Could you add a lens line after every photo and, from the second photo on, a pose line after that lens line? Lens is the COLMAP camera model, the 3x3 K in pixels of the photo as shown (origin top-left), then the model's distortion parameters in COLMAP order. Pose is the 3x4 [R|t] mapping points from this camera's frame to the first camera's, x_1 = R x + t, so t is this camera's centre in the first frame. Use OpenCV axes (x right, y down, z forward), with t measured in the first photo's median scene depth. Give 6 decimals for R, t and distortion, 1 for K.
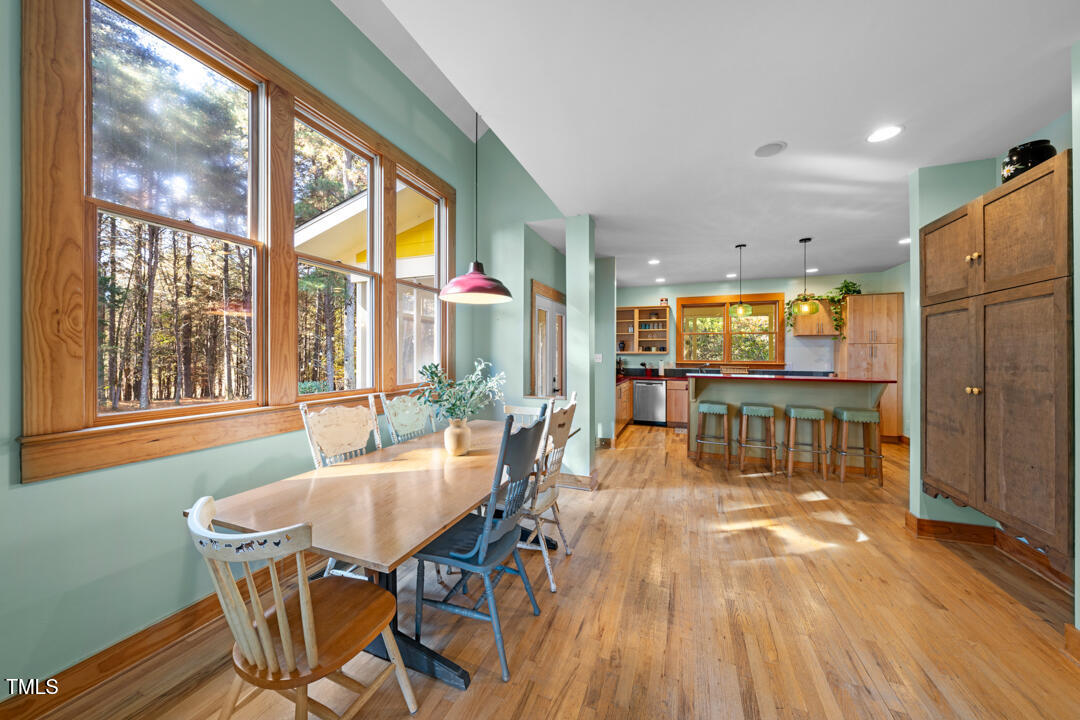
lens RADIAL K [[370.7, 0, 543.7], [0, 370.7, 355.5], [0, 0, 1]] dist [-0.000290, -0.000172]
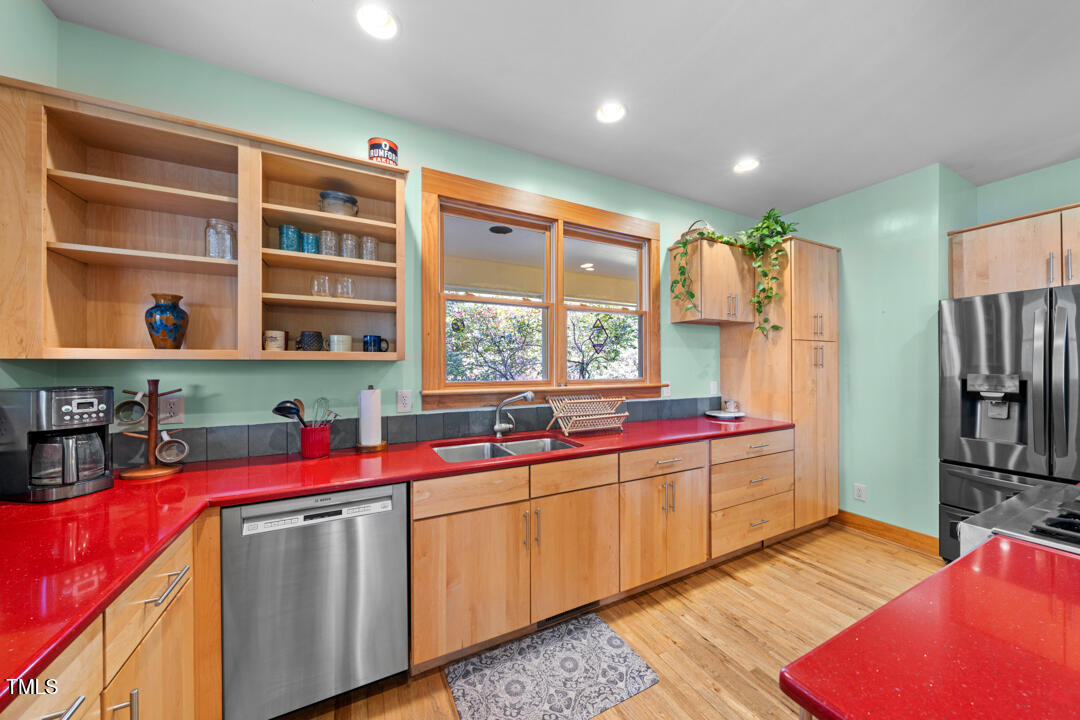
lens RADIAL K [[368.5, 0, 542.8], [0, 368.5, 365.1], [0, 0, 1]] dist [-0.000391, -0.000043]
pose [[0.661645, -0.004851, 0.749801, 0.221346], [0.007297, 0.999973, 0.000031, -0.001194], [-0.749782, 0.005450, 0.661663, 0.803691]]
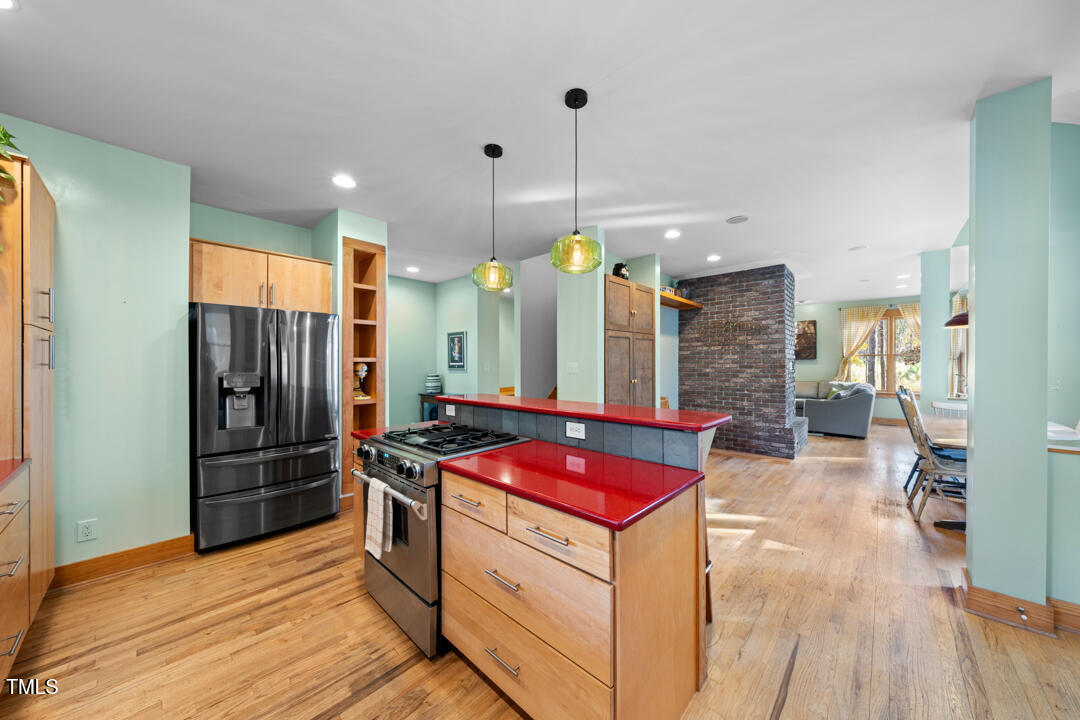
lens RADIAL K [[368.5, 0, 542.8], [0, 368.5, 365.1], [0, 0, 1]] dist [-0.000391, -0.000043]
pose [[-0.926225, -0.003177, 0.376959, 0.285038], [-0.000552, 0.999975, 0.007073, -0.001159], [-0.376972, 0.006343, -0.926203, 0.965977]]
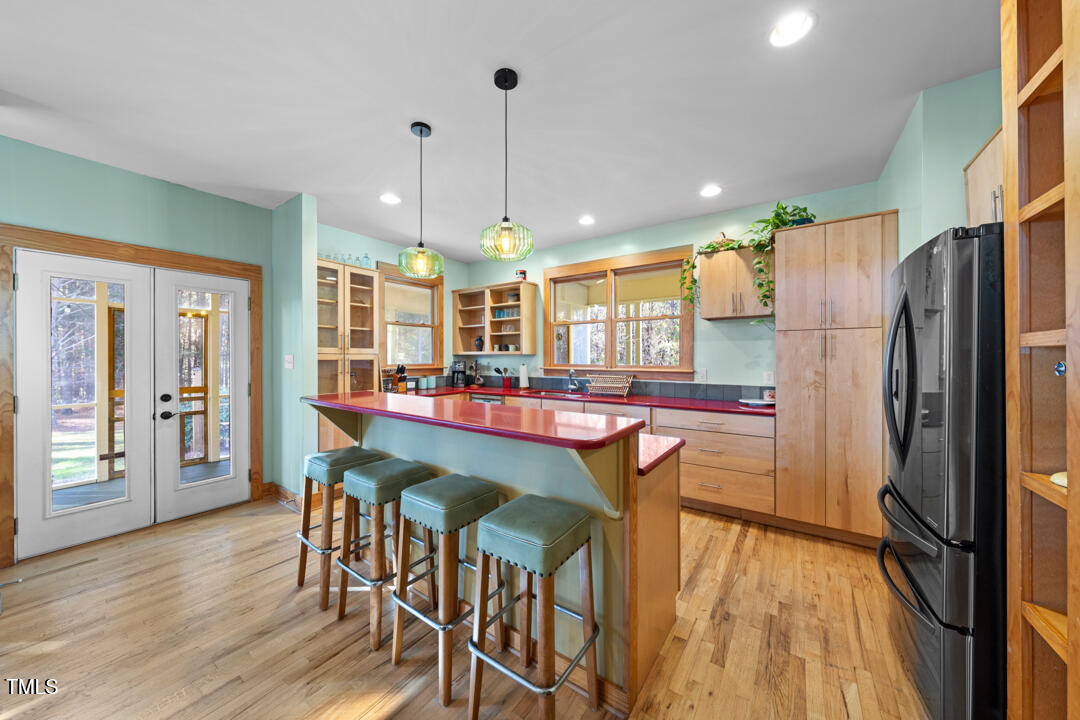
lens RADIAL K [[370.7, 0, 543.7], [0, 370.7, 355.5], [0, 0, 1]] dist [-0.000290, -0.000172]
pose [[0.972100, -0.006637, -0.234471, 0.552359], [0.005546, 0.999971, -0.005314, 0.000878], [0.234500, 0.003865, 0.972109, 0.396432]]
